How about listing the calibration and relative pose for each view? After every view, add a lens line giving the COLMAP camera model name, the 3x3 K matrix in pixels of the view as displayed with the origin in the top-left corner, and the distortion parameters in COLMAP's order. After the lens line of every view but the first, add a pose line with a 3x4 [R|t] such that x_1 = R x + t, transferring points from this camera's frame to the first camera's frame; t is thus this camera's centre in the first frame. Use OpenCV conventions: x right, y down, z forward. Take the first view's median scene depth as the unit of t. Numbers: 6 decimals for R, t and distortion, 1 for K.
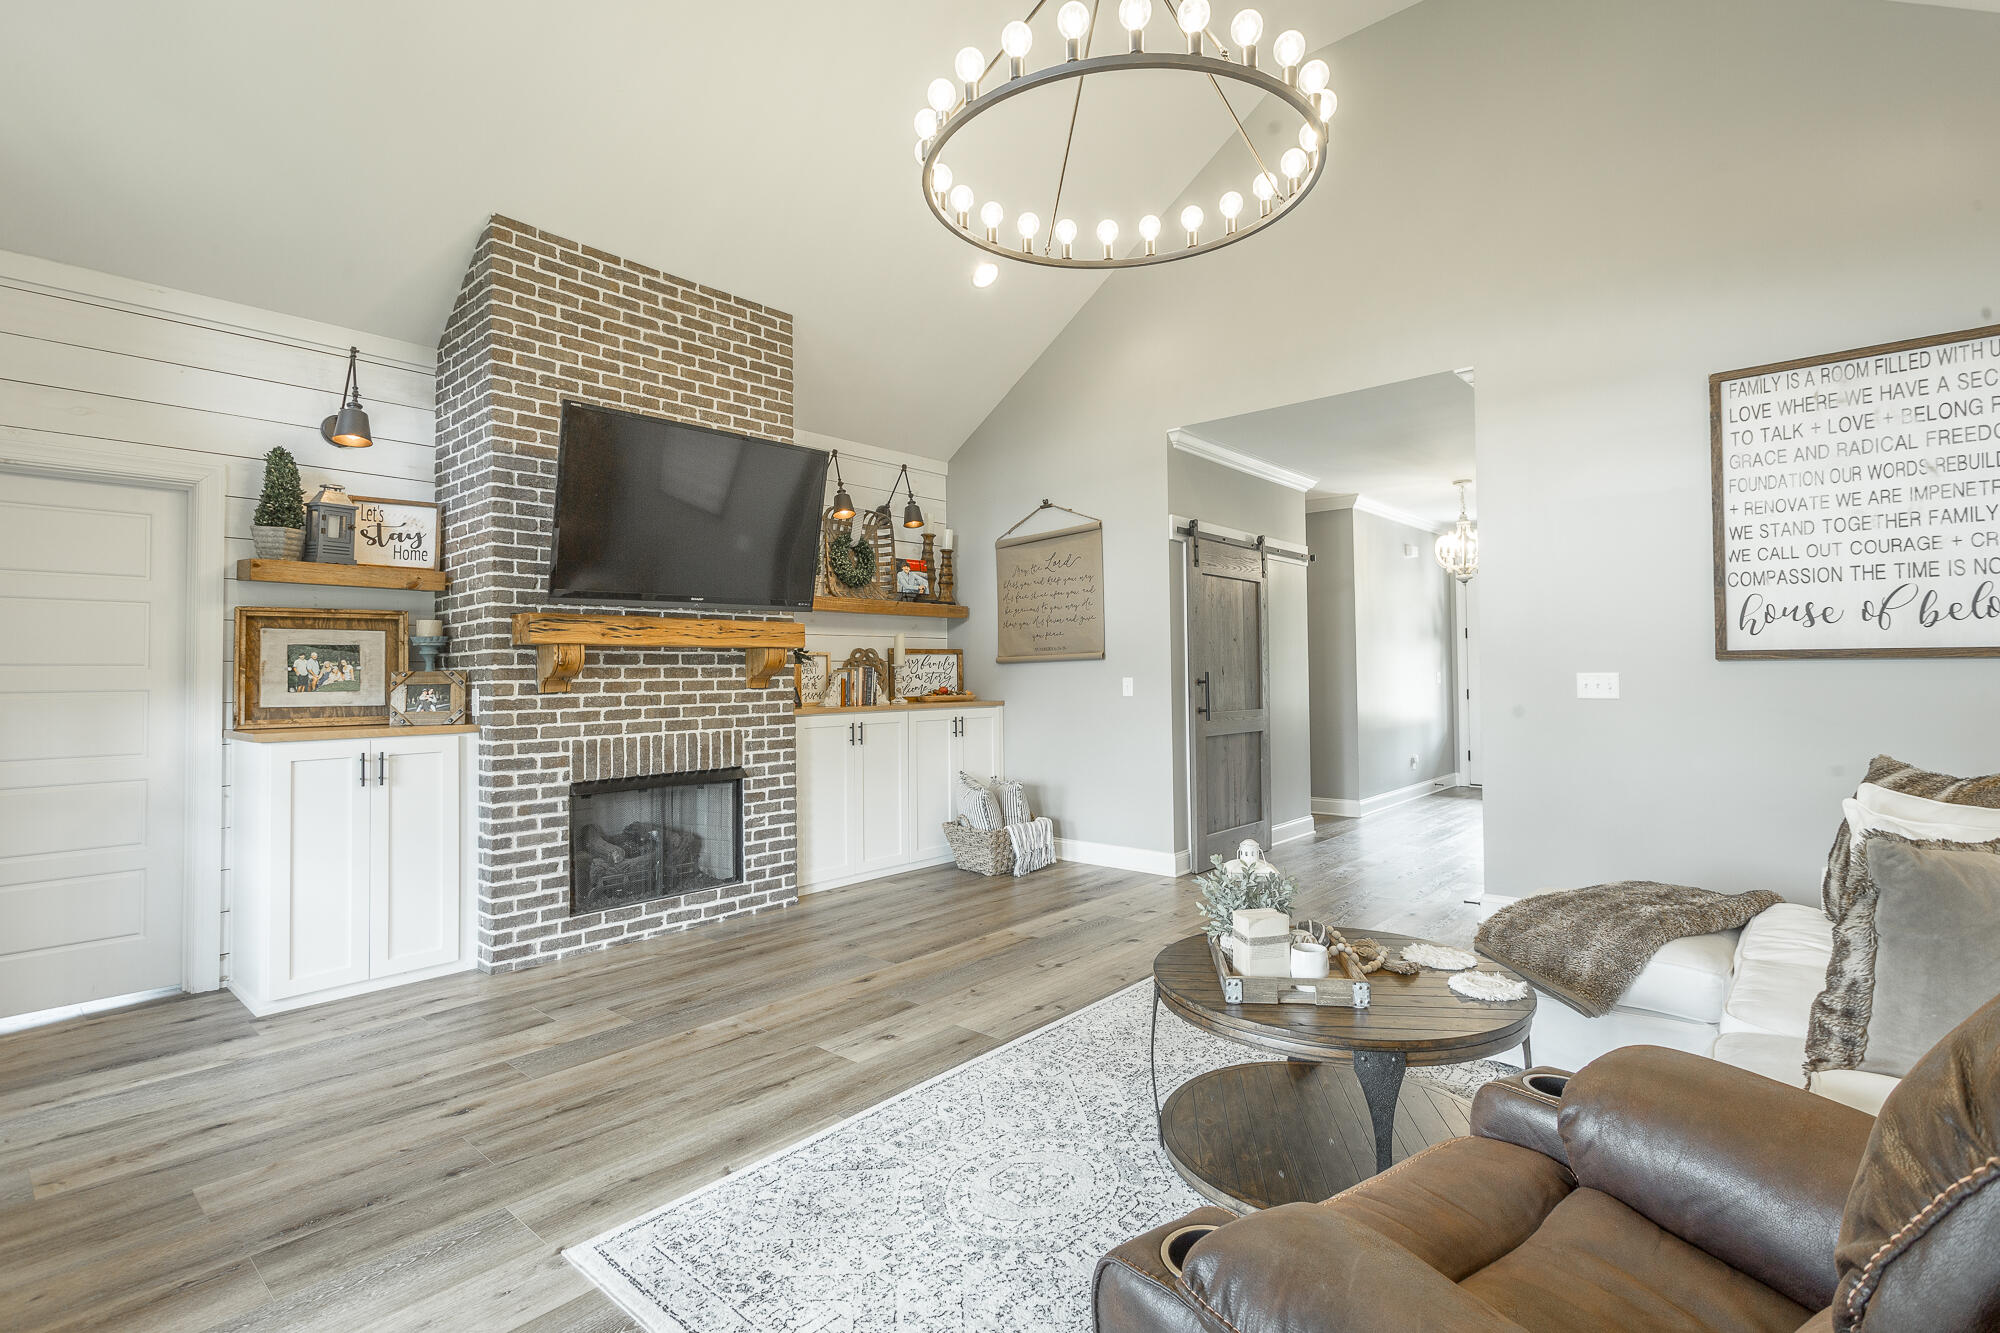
lens RADIAL K [[946.7, 0, 957.6], [0, 946.7, 648.1], [0, 0, 1]] dist [-0.005386, 0.003711]
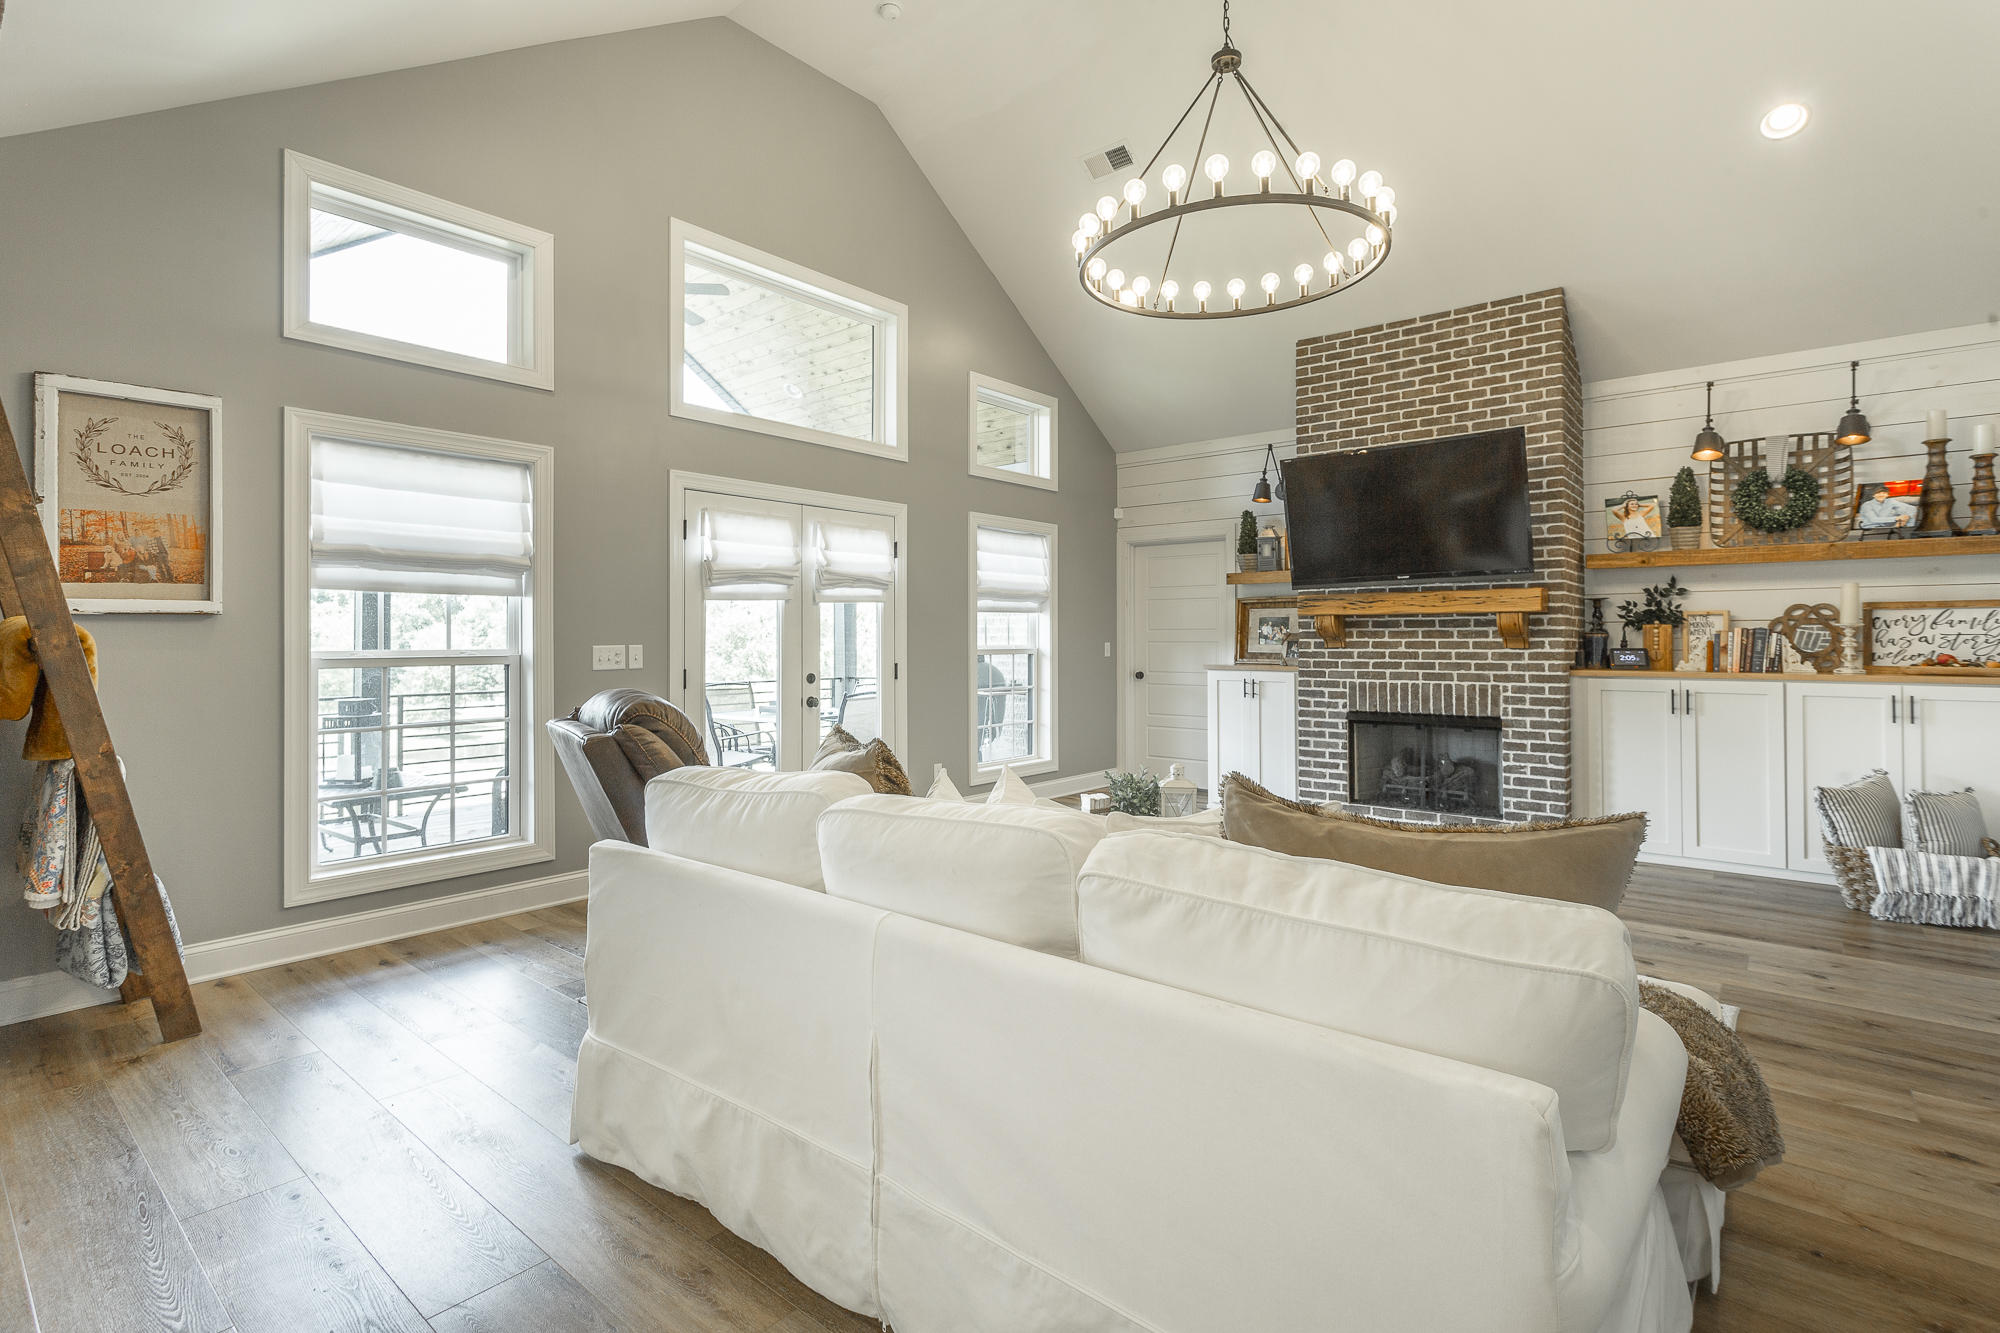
lens RADIAL K [[946.7, 0, 1055.2], [0, 946.7, 625.5], [0, 0, 1]] dist [-0.005386, 0.003711]
pose [[0.074470, -0.002607, -0.997220, 0.955402], [0.029328, 0.999570, -0.000423, 0.000316], [0.996792, -0.029215, 0.074514, 0.431284]]
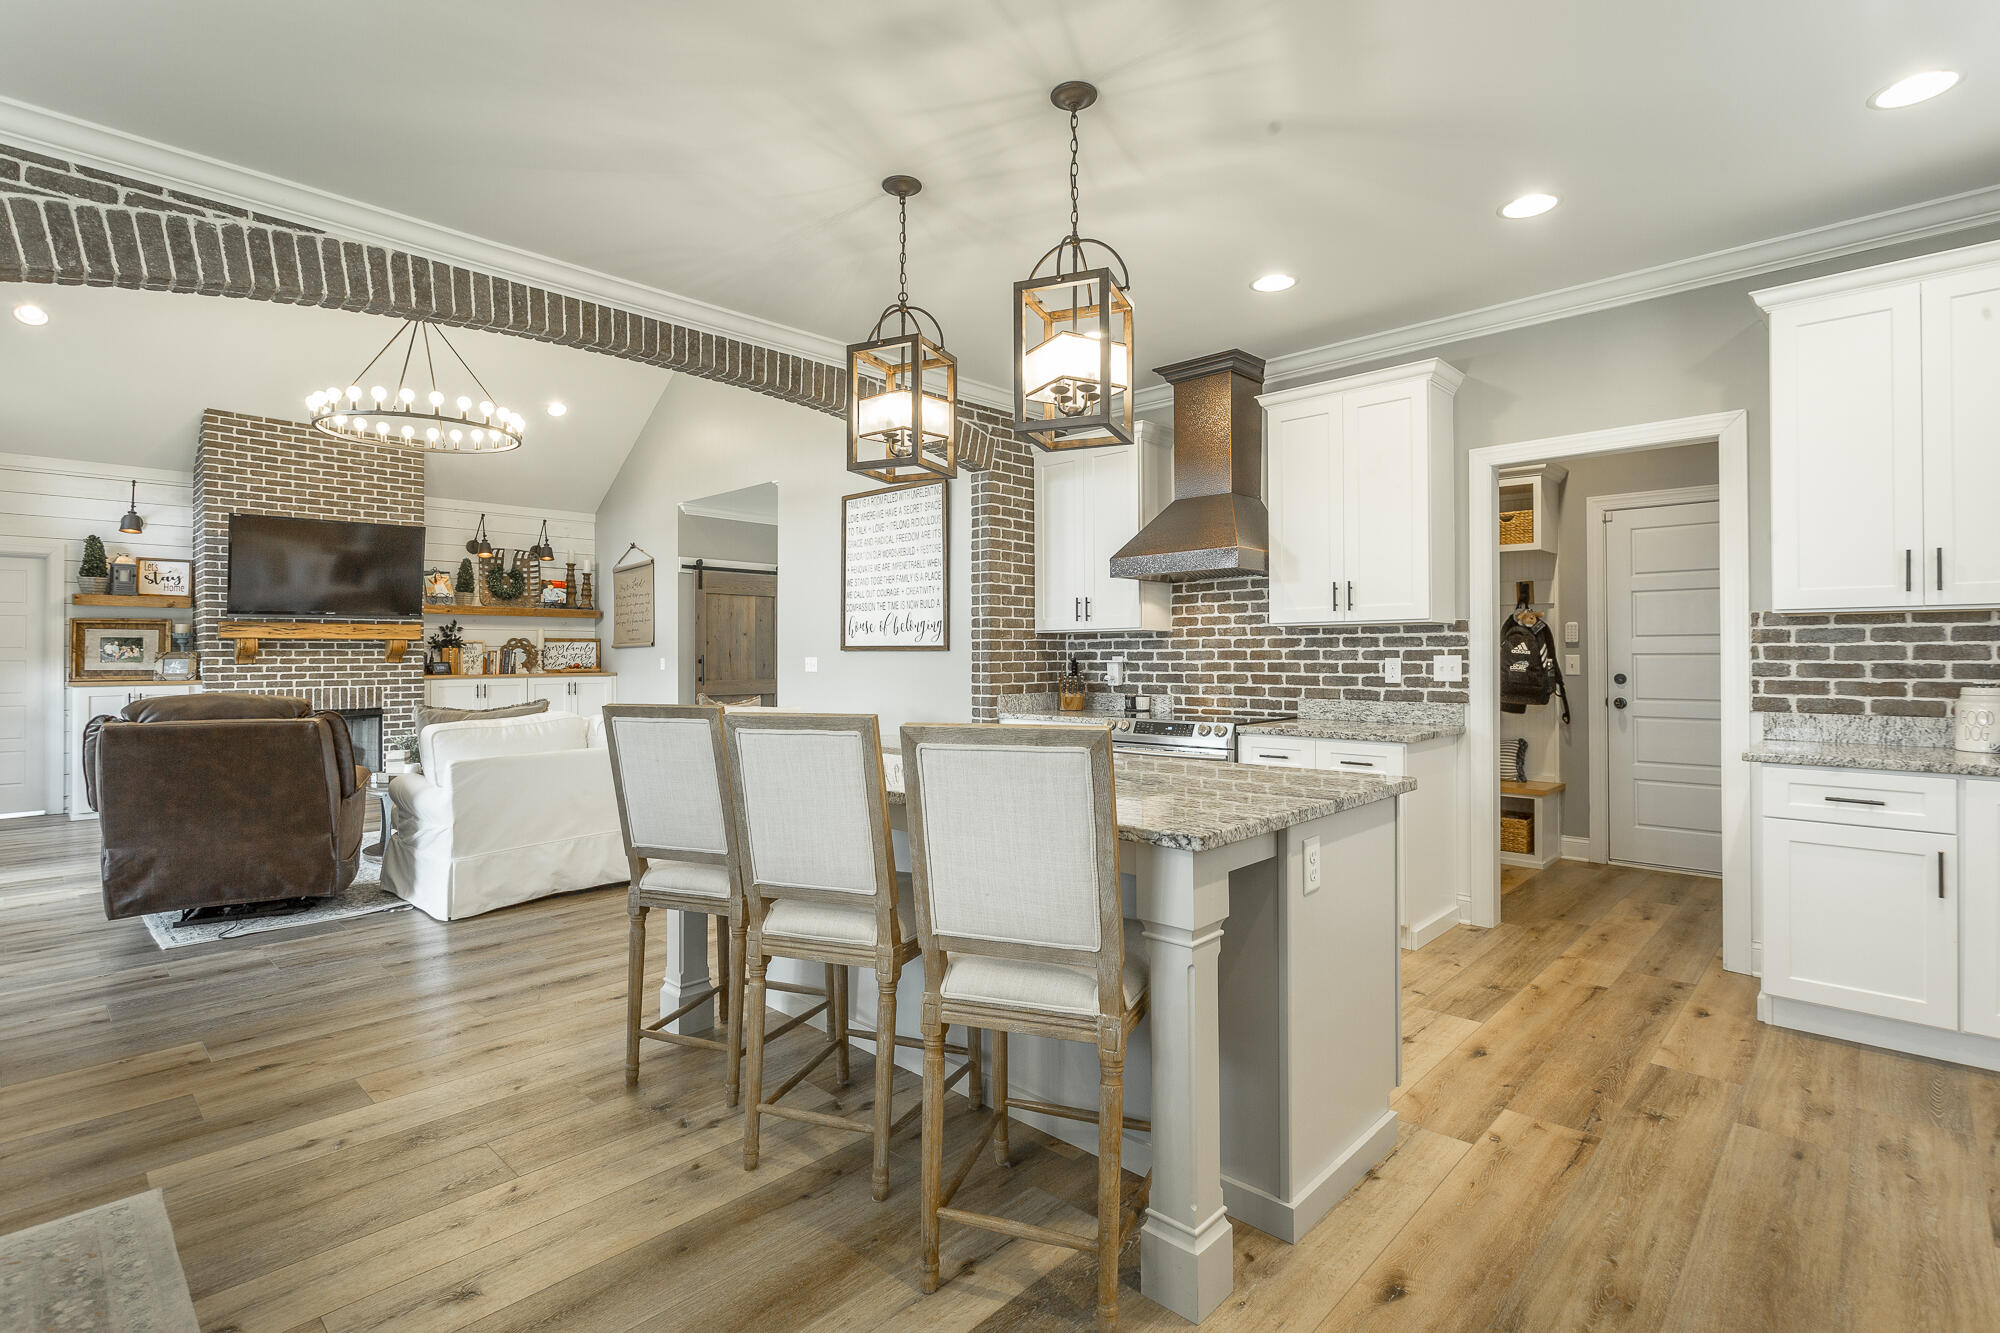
lens RADIAL K [[946.7, 0, 955.3], [0, 946.7, 647.8], [0, 0, 1]] dist [-0.005386, 0.003711]
pose [[0.999322, 0.007060, -0.036140, 0.979947], [-0.006302, 0.999759, 0.021025, -0.030641], [0.036280, -0.020783, 0.999126, -0.762734]]
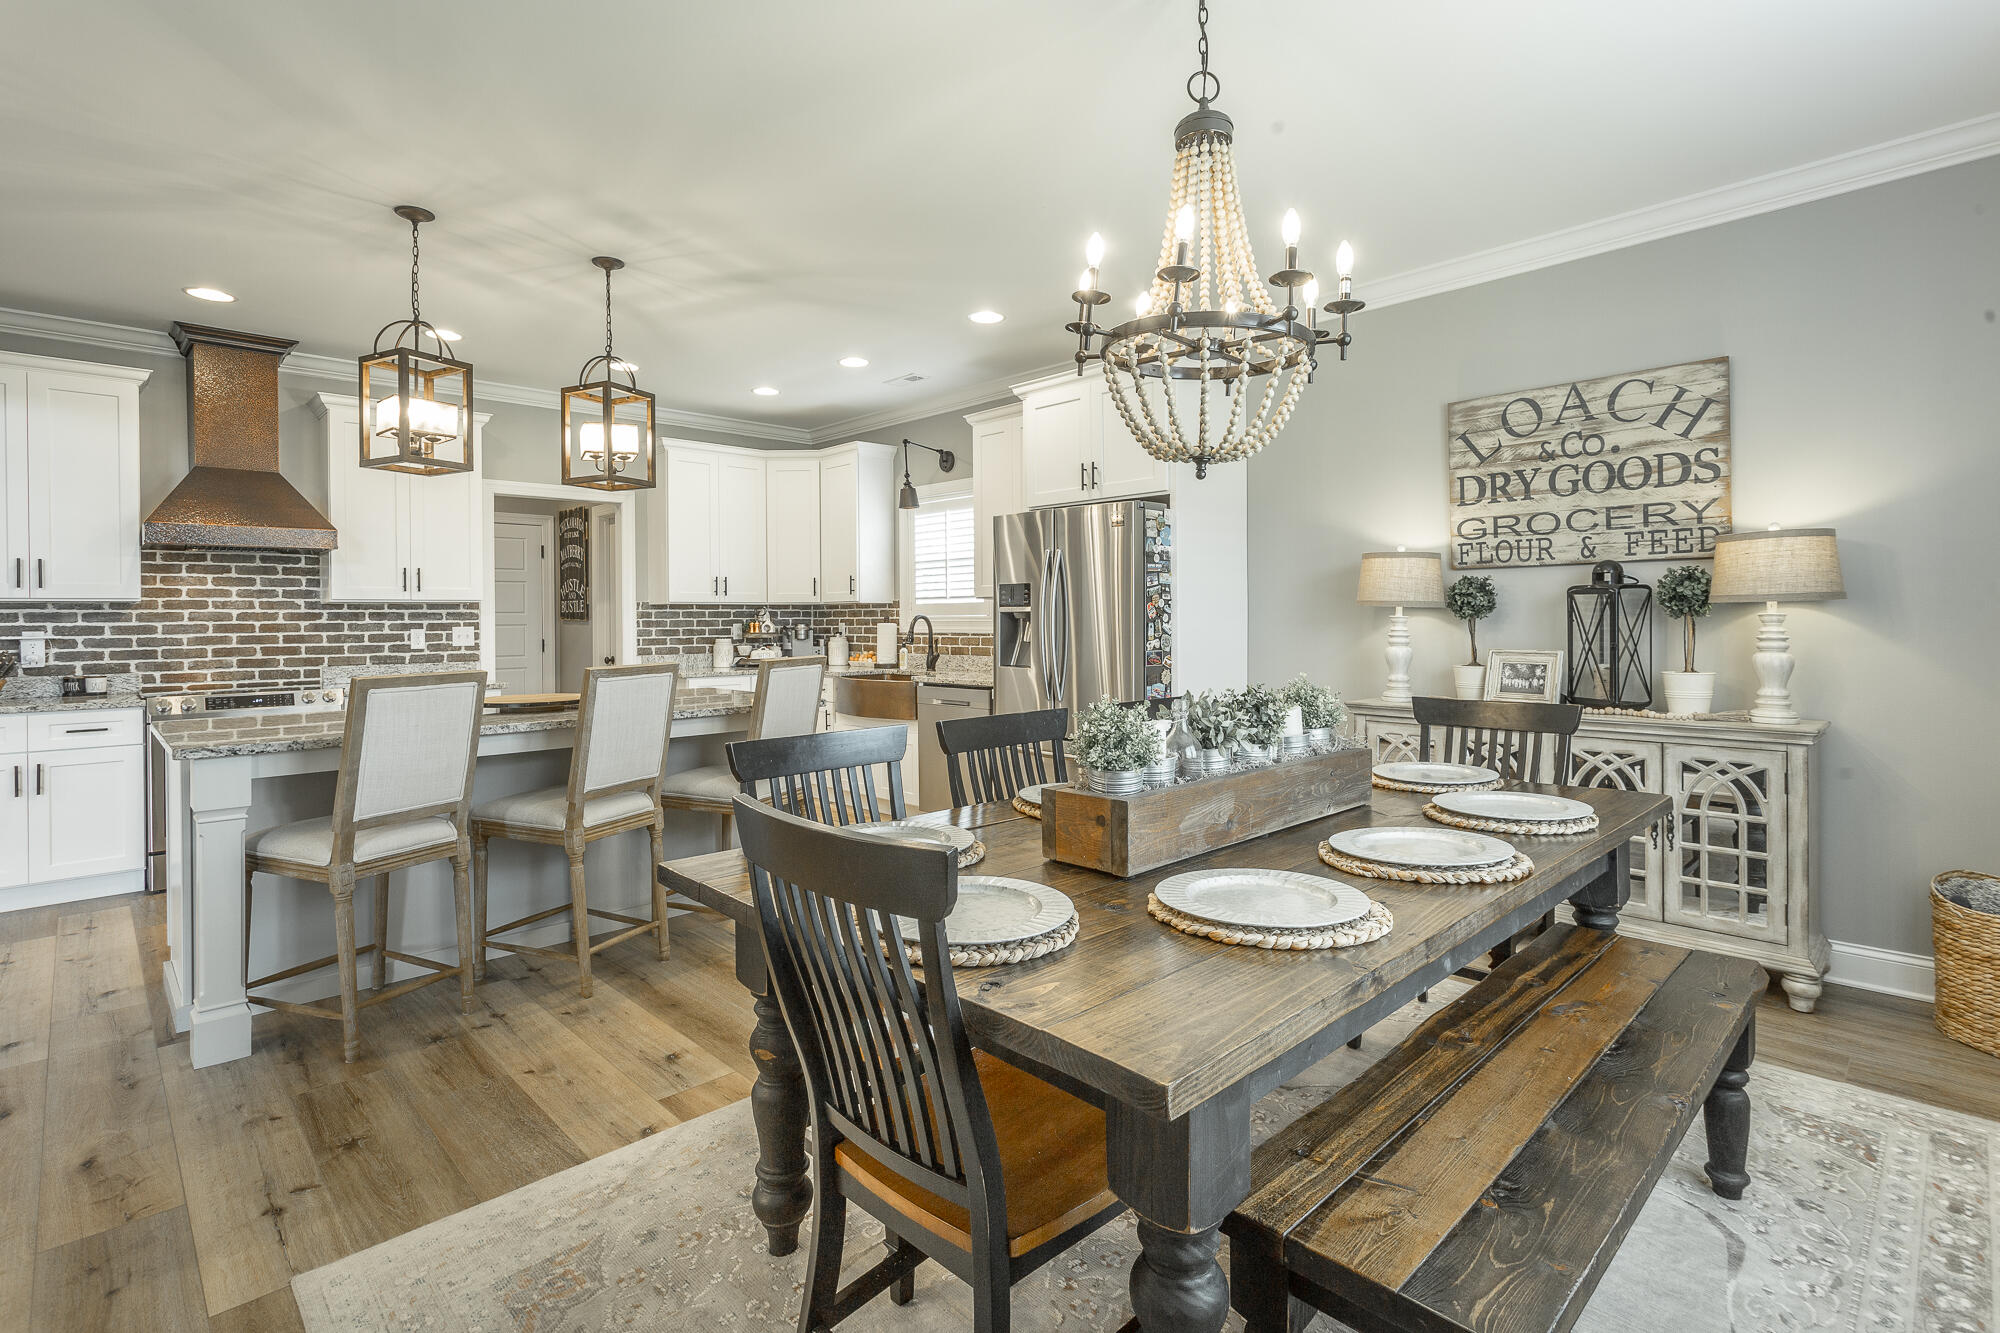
lens RADIAL K [[946.7, 0, 1030.7], [0, 946.7, 629.7], [0, 0, 1]] dist [-0.005386, 0.003711]
pose [[0.042206, -0.001263, 0.999108, 0.179417], [-0.022527, 0.999744, 0.002216, -0.022477], [-0.998855, -0.022600, 0.042167, -0.621277]]
